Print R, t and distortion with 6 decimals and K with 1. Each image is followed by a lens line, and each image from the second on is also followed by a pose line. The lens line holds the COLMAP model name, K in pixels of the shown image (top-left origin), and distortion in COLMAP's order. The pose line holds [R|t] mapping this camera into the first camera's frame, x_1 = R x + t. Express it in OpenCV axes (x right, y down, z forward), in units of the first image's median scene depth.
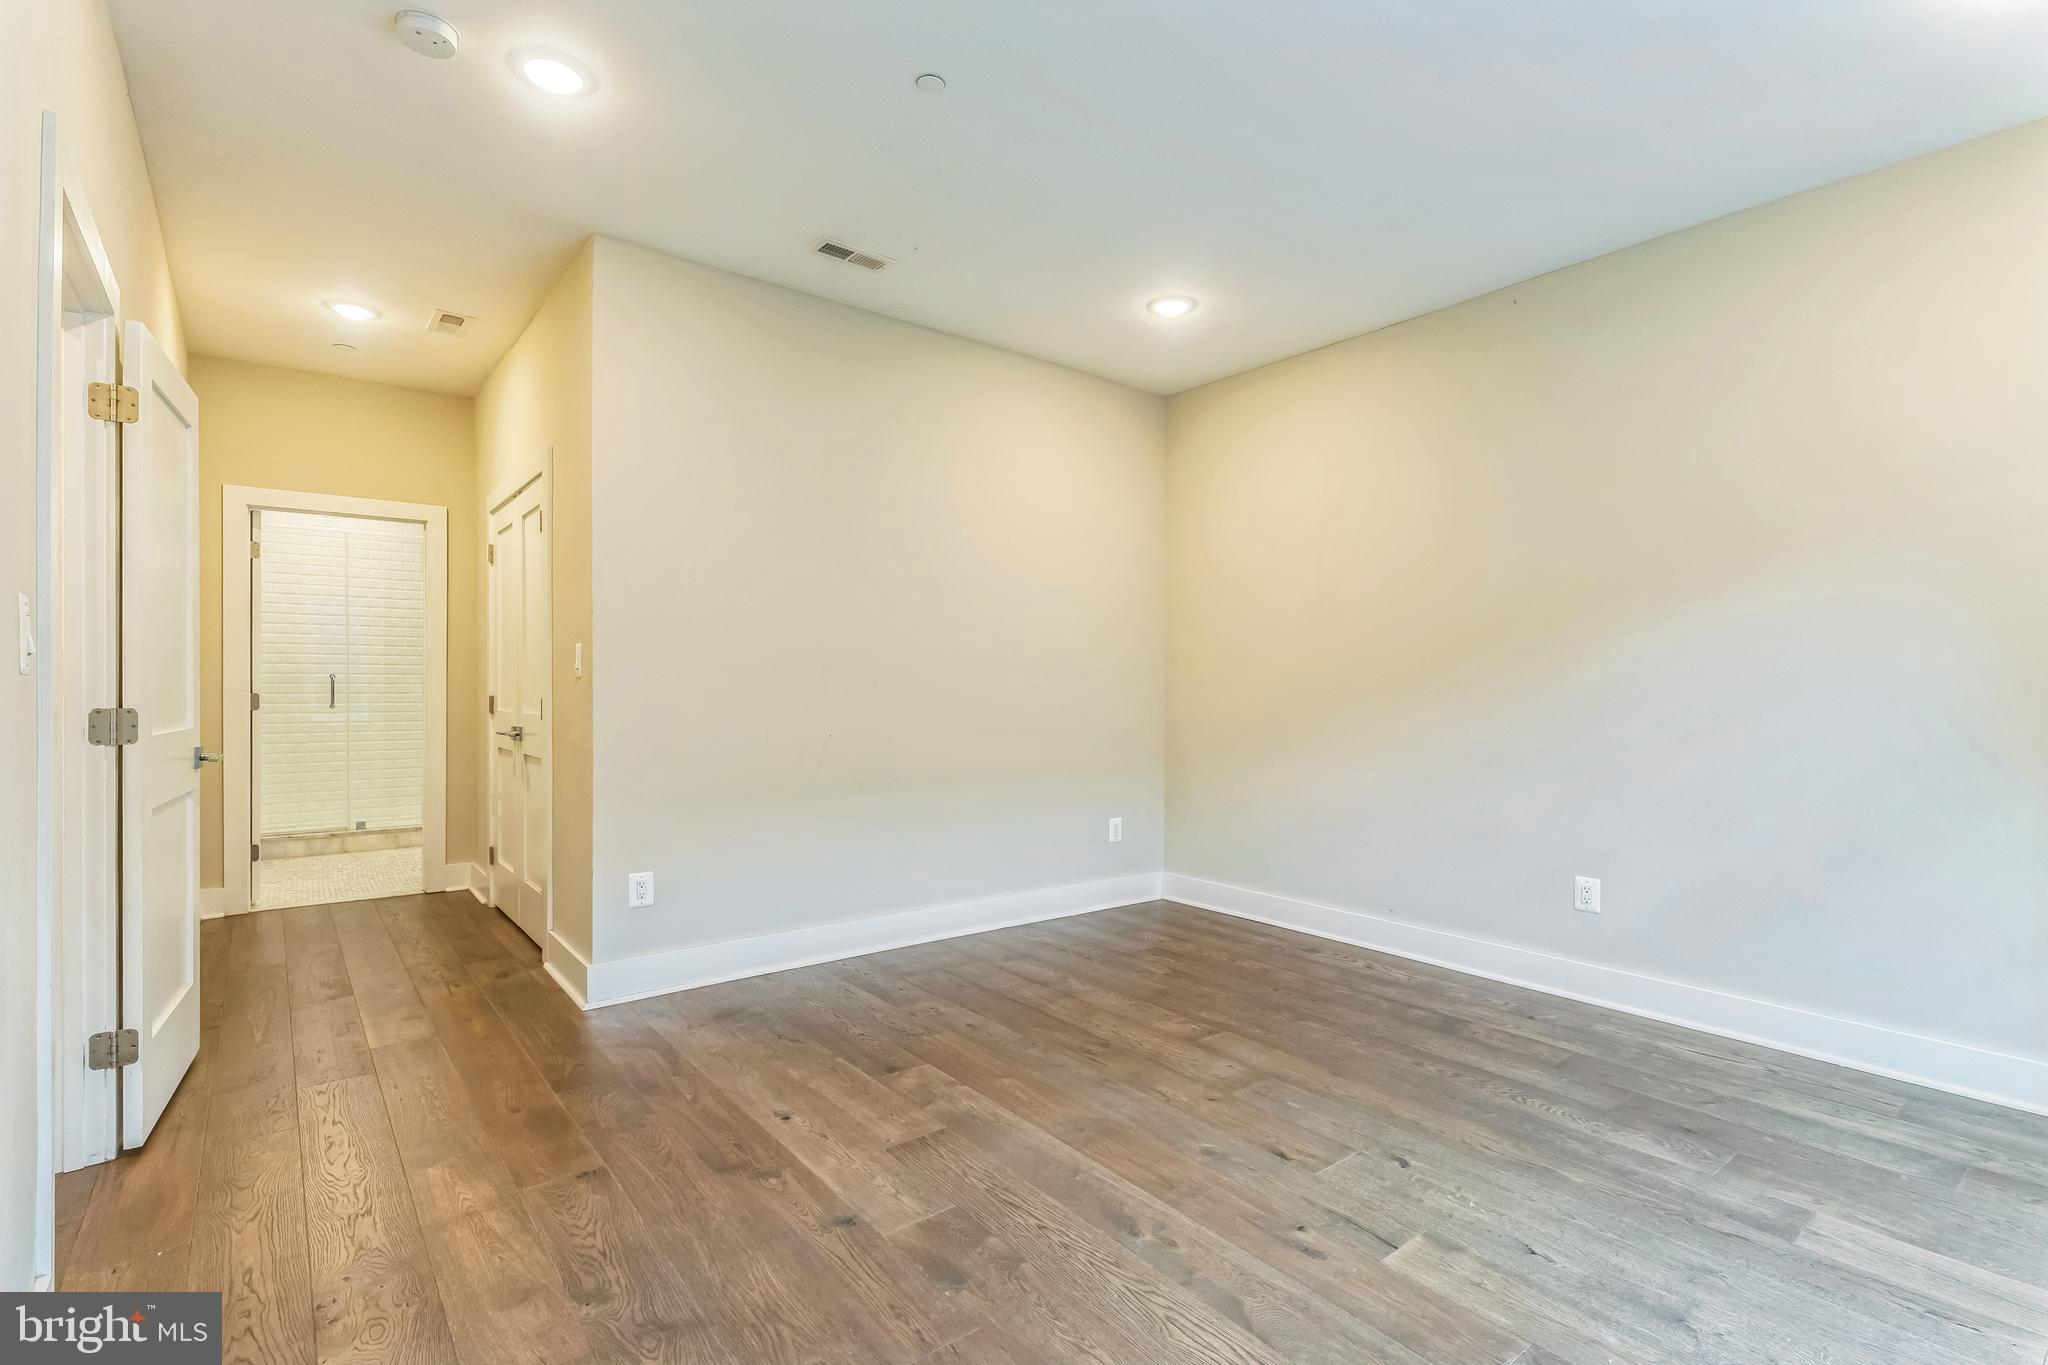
lens RADIAL K [[951.1, 0, 1030.8], [0, 951.1, 684.1], [0, 0, 1]] dist [0.001052, 0.000546]
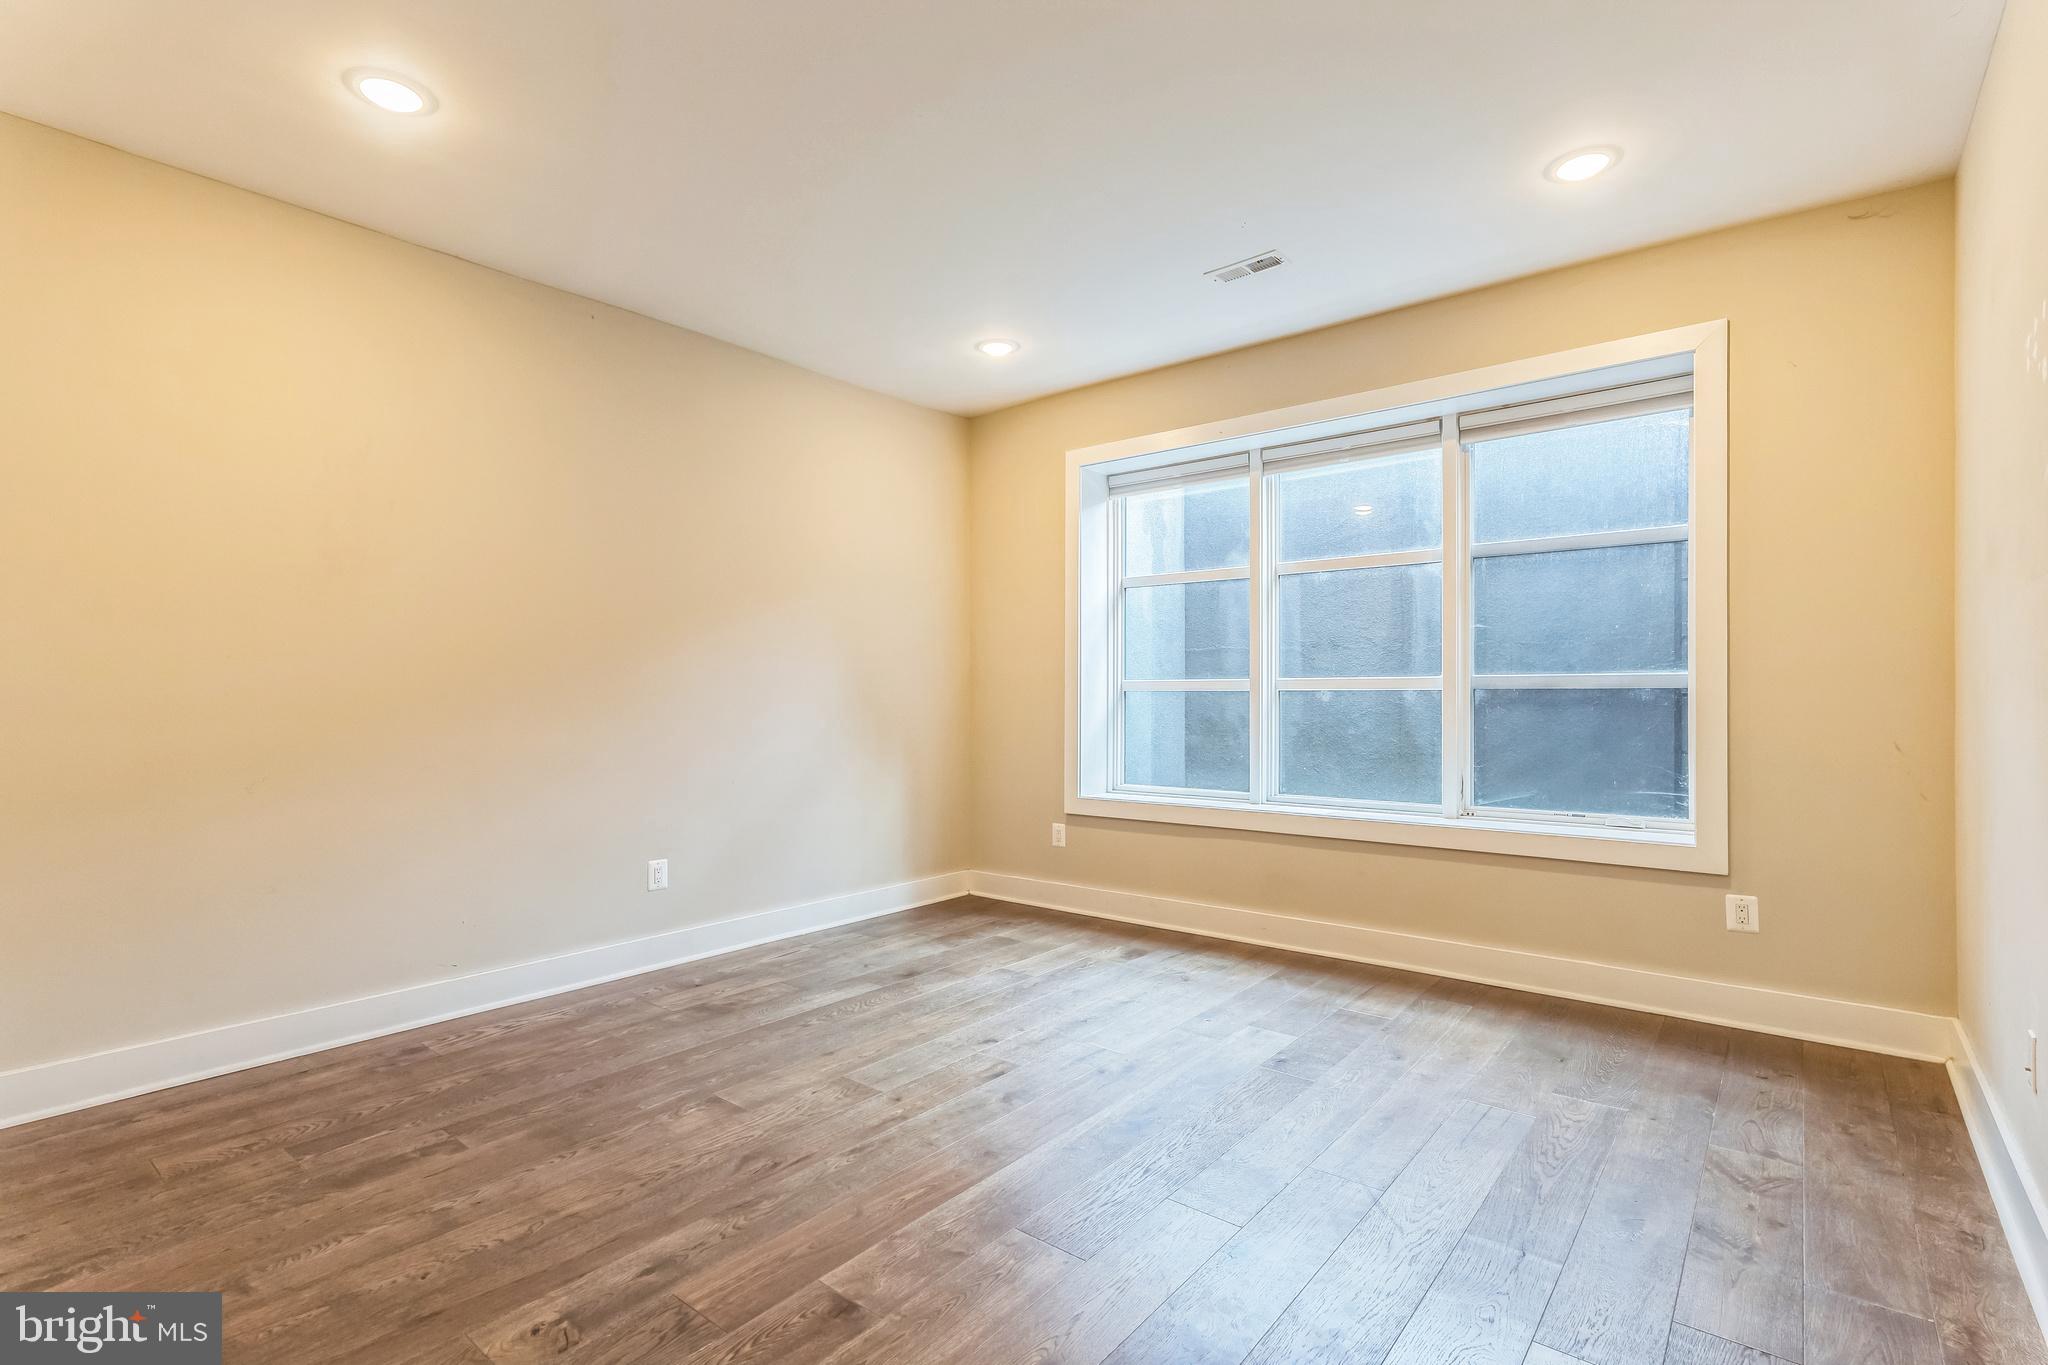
lens RADIAL K [[951.1, 0, 1025.2], [0, 951.1, 681.0], [0, 0, 1]] dist [0.001052, 0.000546]
pose [[-0.205999, 0.006962, 0.978528, -0.681069], [0.001943, 0.999976, -0.006706, -0.002892], [-0.978550, 0.000520, -0.206007, 0.876938]]
